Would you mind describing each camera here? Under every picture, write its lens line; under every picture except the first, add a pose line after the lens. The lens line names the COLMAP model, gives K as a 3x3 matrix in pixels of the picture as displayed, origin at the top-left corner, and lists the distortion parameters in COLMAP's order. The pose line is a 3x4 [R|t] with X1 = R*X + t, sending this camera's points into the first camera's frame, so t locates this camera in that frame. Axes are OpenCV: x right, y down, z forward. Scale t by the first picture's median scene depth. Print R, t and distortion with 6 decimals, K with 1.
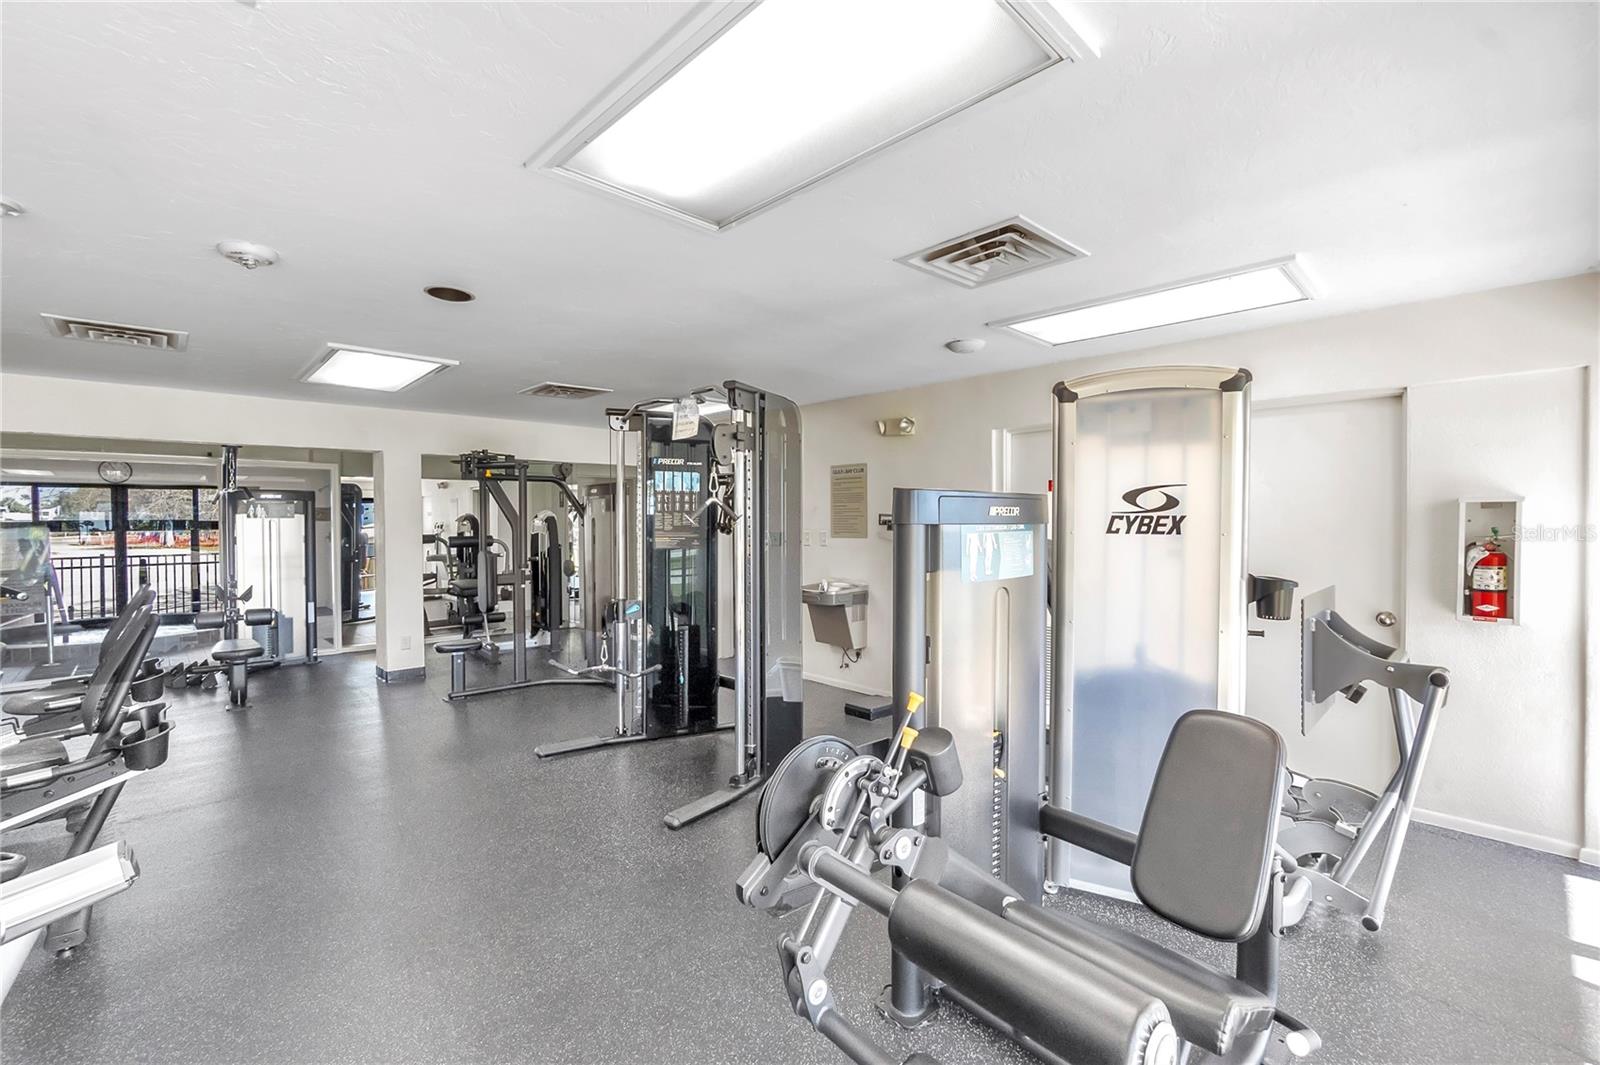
lens RADIAL K [[705.4, 0, 800.0], [0, 705.4, 532.5], [0, 0, 1]] dist [-0.000378, -0.000072]
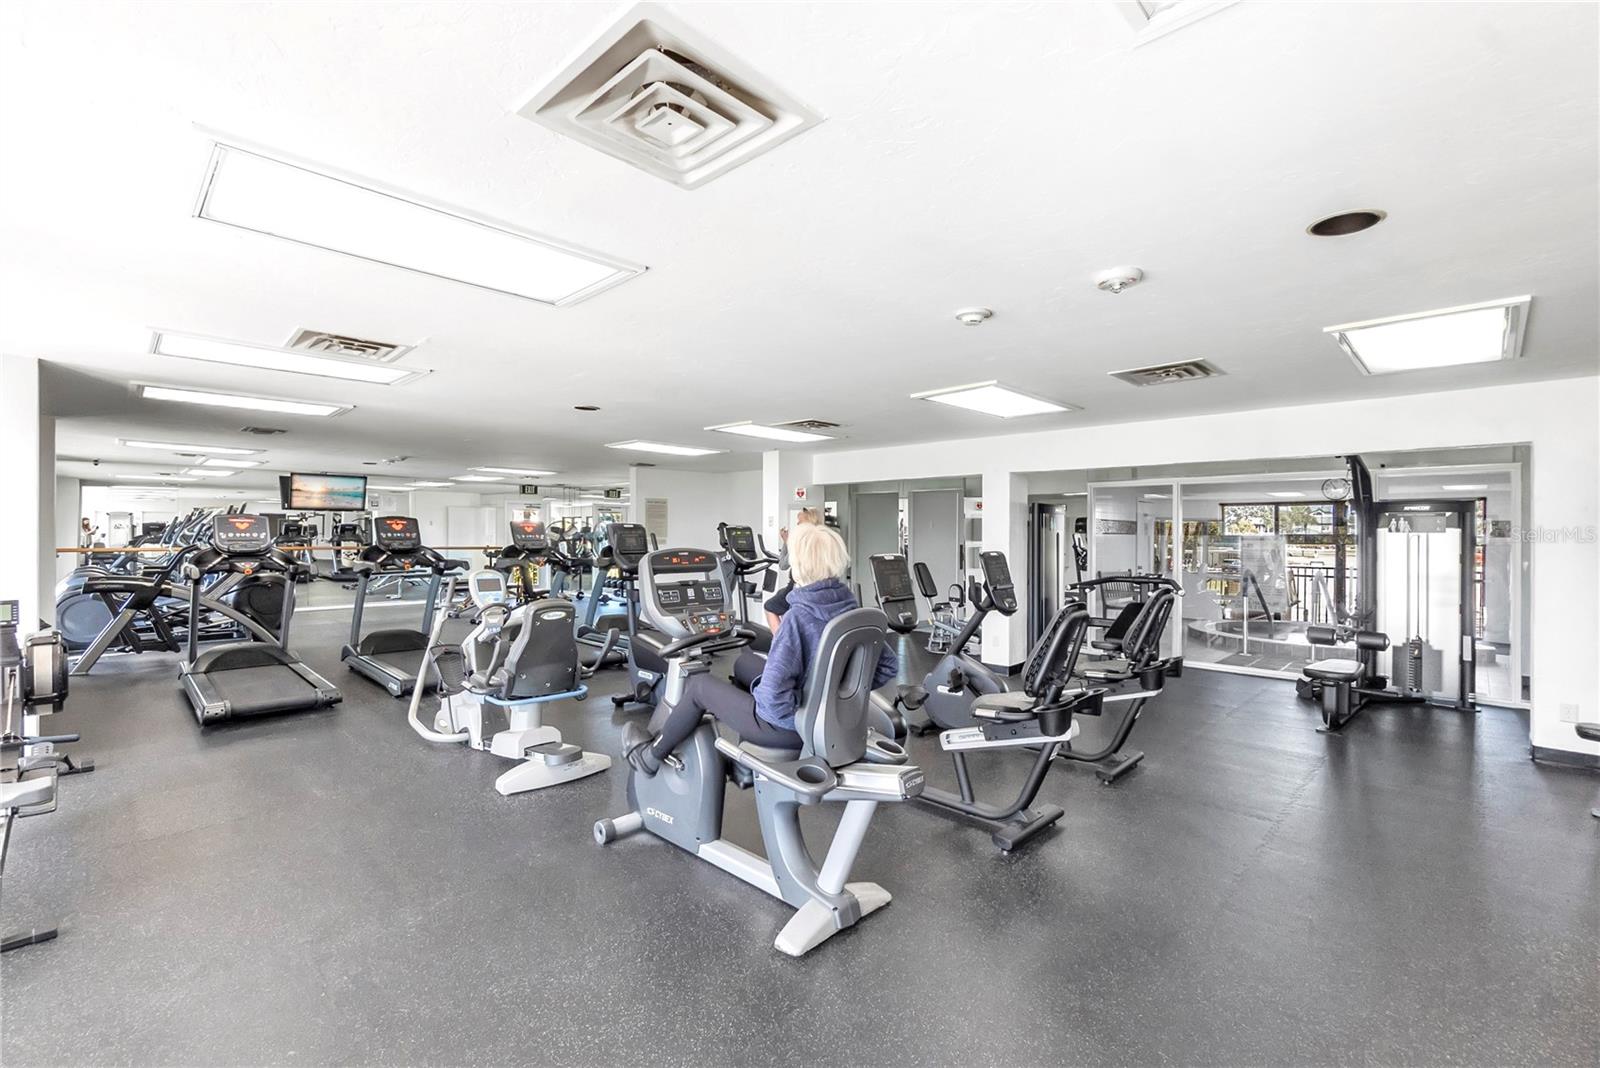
lens RADIAL K [[705.4, 0, 800.0], [0, 705.4, 534.0], [0, 0, 1]] dist [-0.000378, -0.000072]
pose [[0.038692, 0.006868, -0.999228, 0.097318], [-0.025541, 0.999656, 0.005881, -0.004258], [0.998925, 0.025294, 0.038854, 0.197141]]
